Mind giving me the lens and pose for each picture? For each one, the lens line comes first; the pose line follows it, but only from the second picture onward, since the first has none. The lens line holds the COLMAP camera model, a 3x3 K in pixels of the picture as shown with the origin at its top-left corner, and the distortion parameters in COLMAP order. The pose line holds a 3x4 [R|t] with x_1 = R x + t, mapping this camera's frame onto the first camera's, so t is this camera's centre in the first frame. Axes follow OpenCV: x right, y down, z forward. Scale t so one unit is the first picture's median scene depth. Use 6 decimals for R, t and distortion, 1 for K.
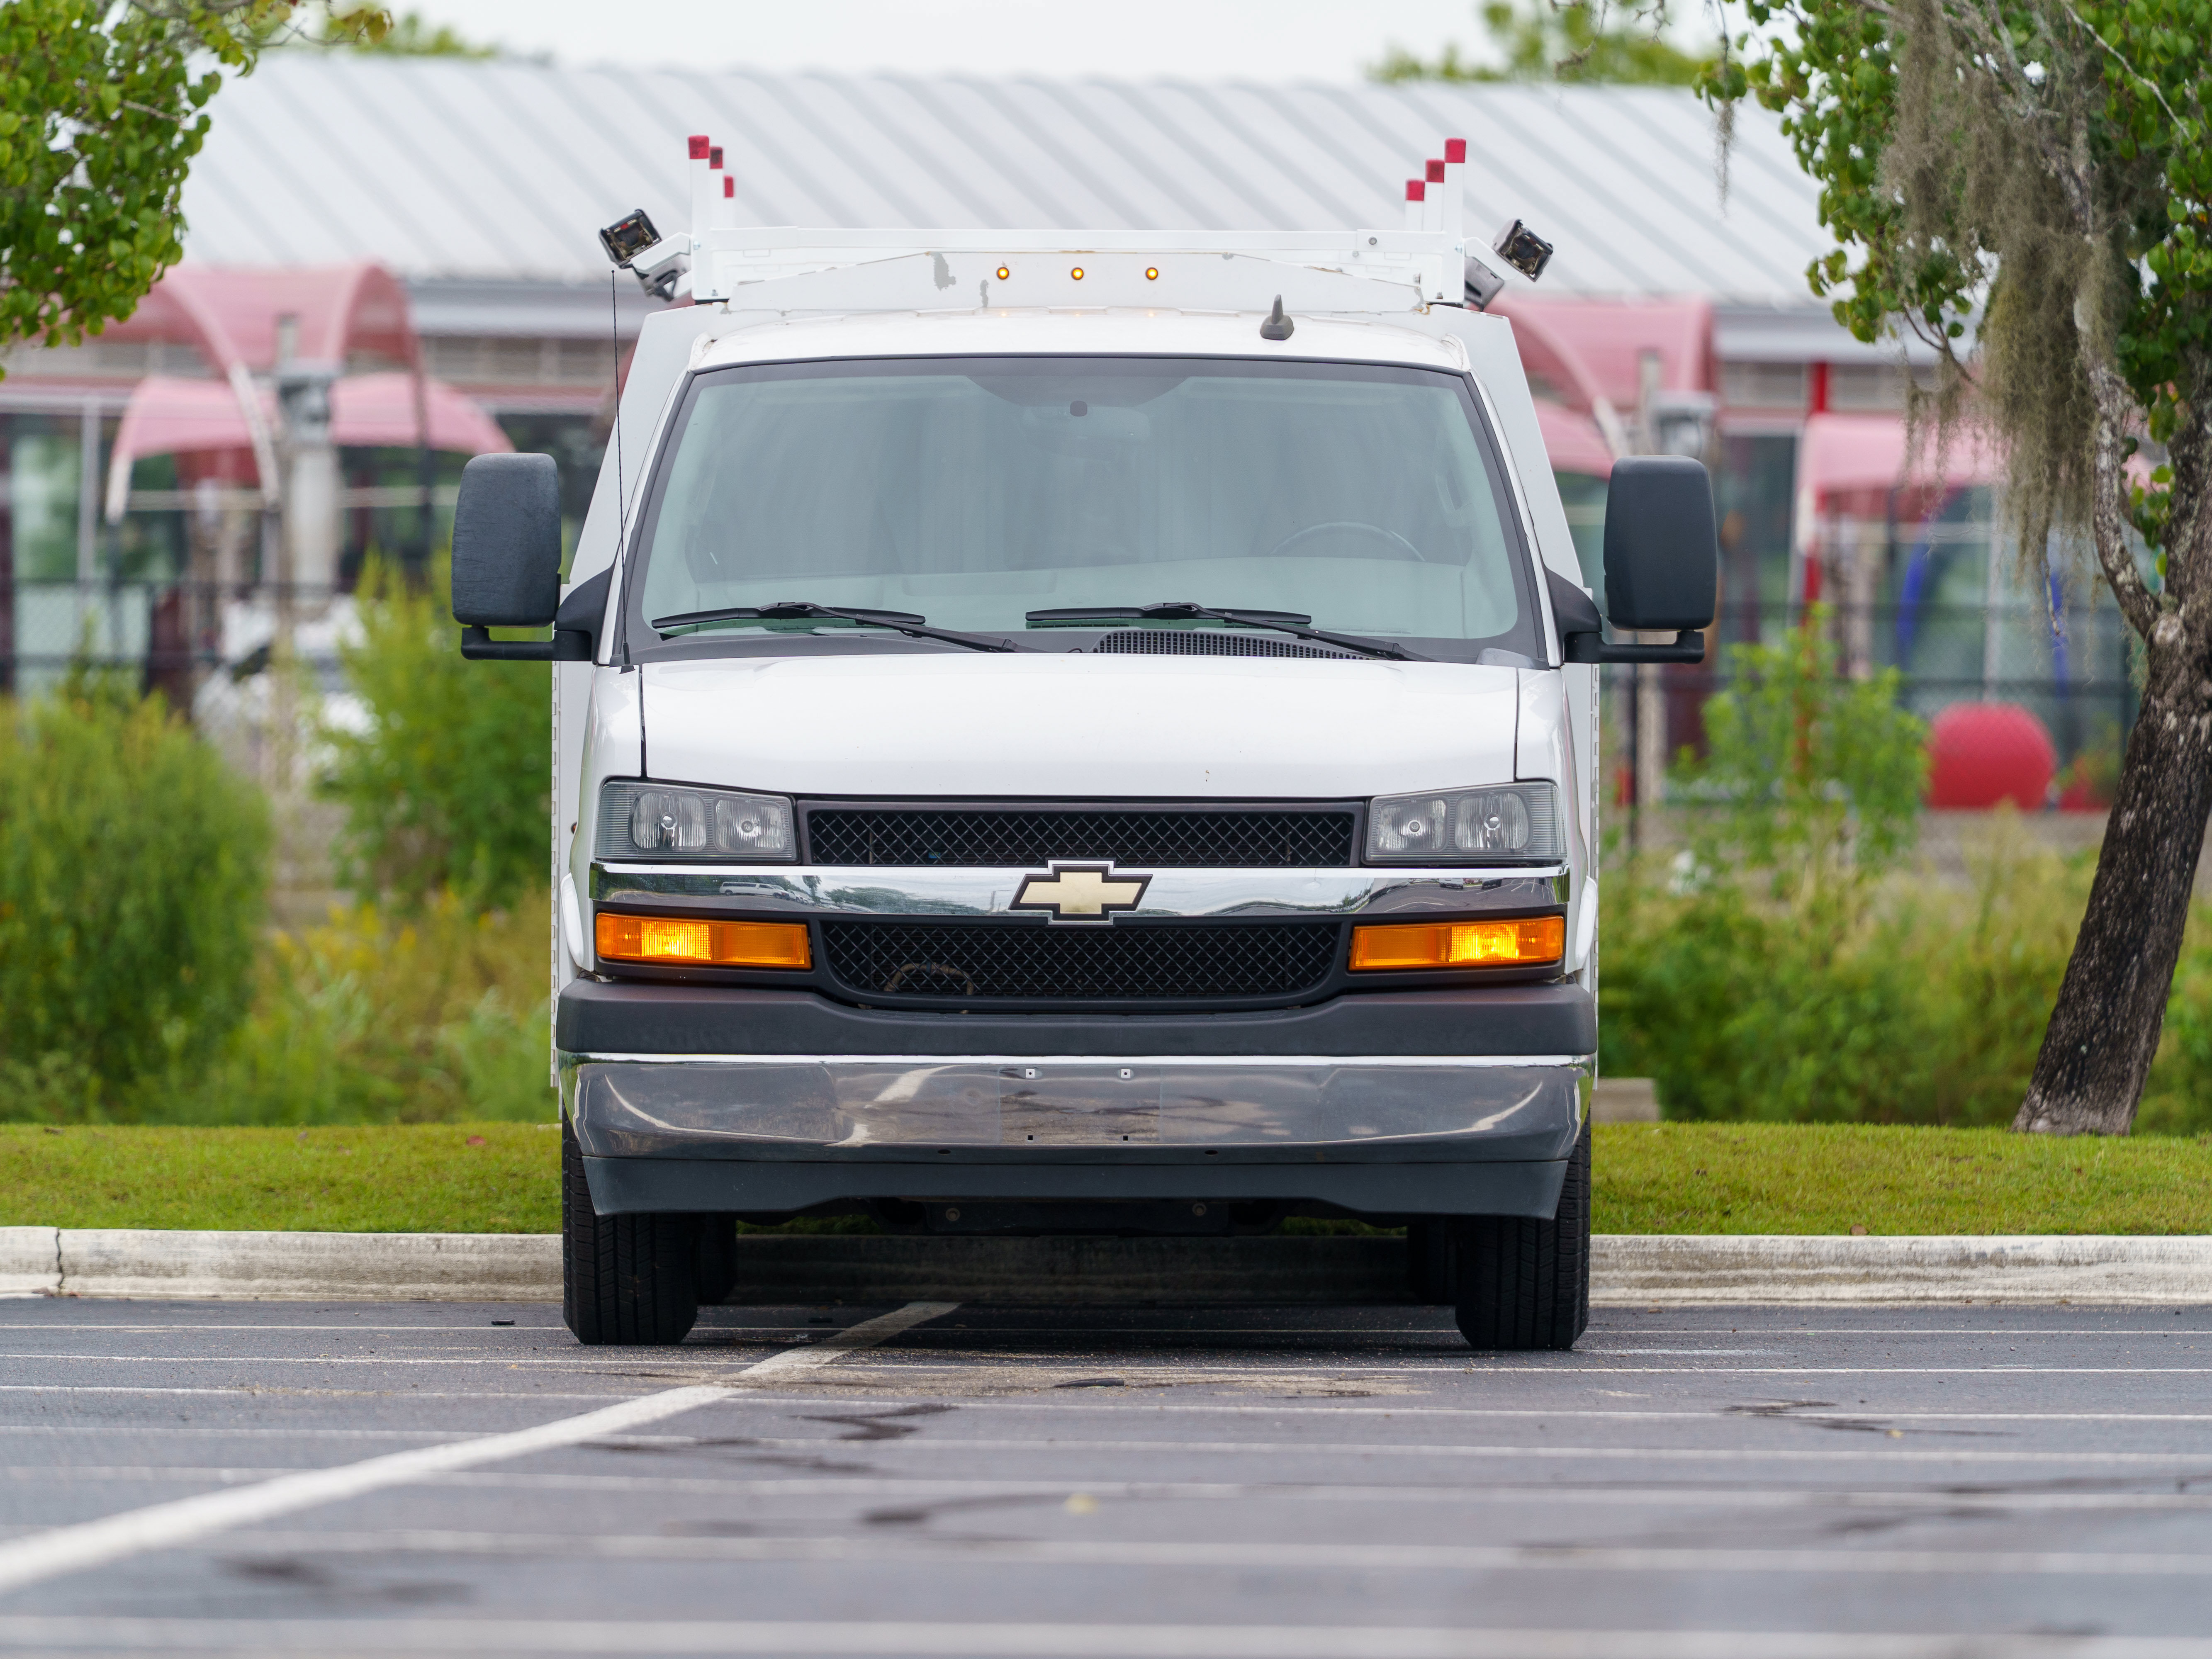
lens RADIAL K [[13916.5, 0, 1106.0], [0, 13916.5, 829.5], [0, 0, 1]] dist [0.204431, 18.303041]
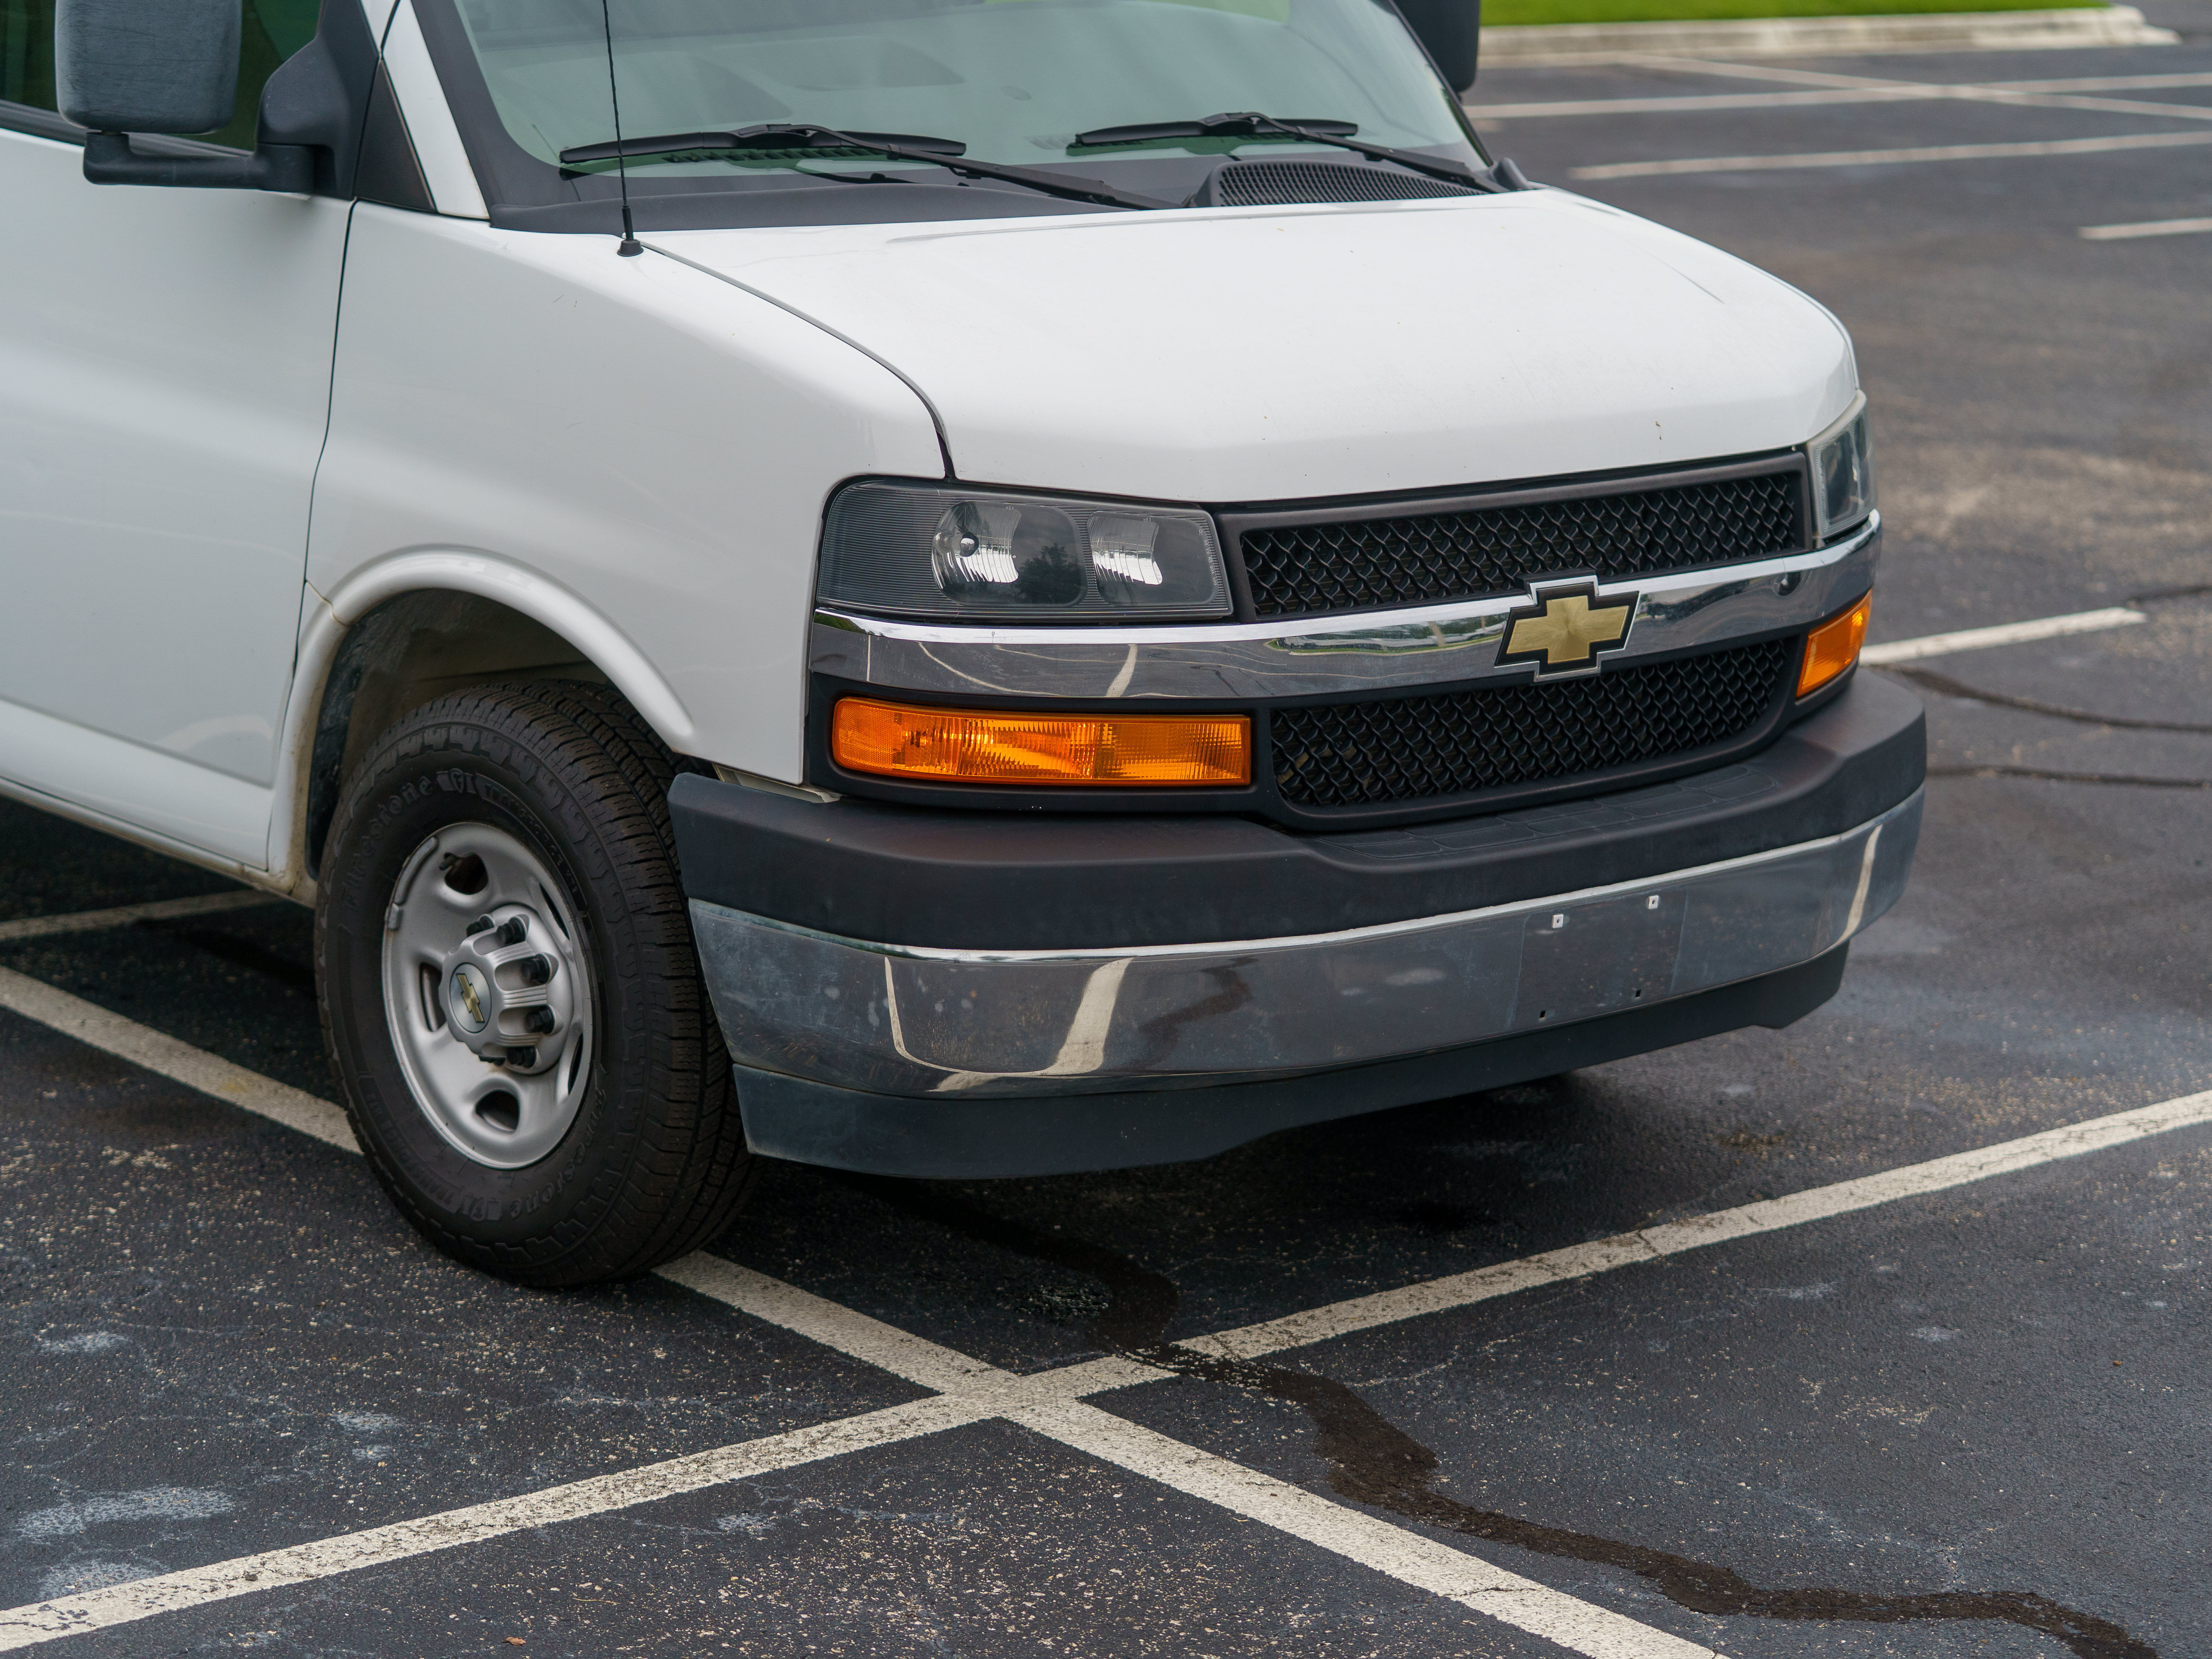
lens RADIAL K [[5122.1, 0, 1106.0], [0, 5122.1, 829.5], [0, 0, 1]] dist [-0.032866, -0.011178]
pose [[0.732982, -0.119088, 0.669743, -0.174225], [-0.038085, 0.975828, 0.215194, -0.036004], [-0.679181, -0.183241, 0.710729, 0.813906]]
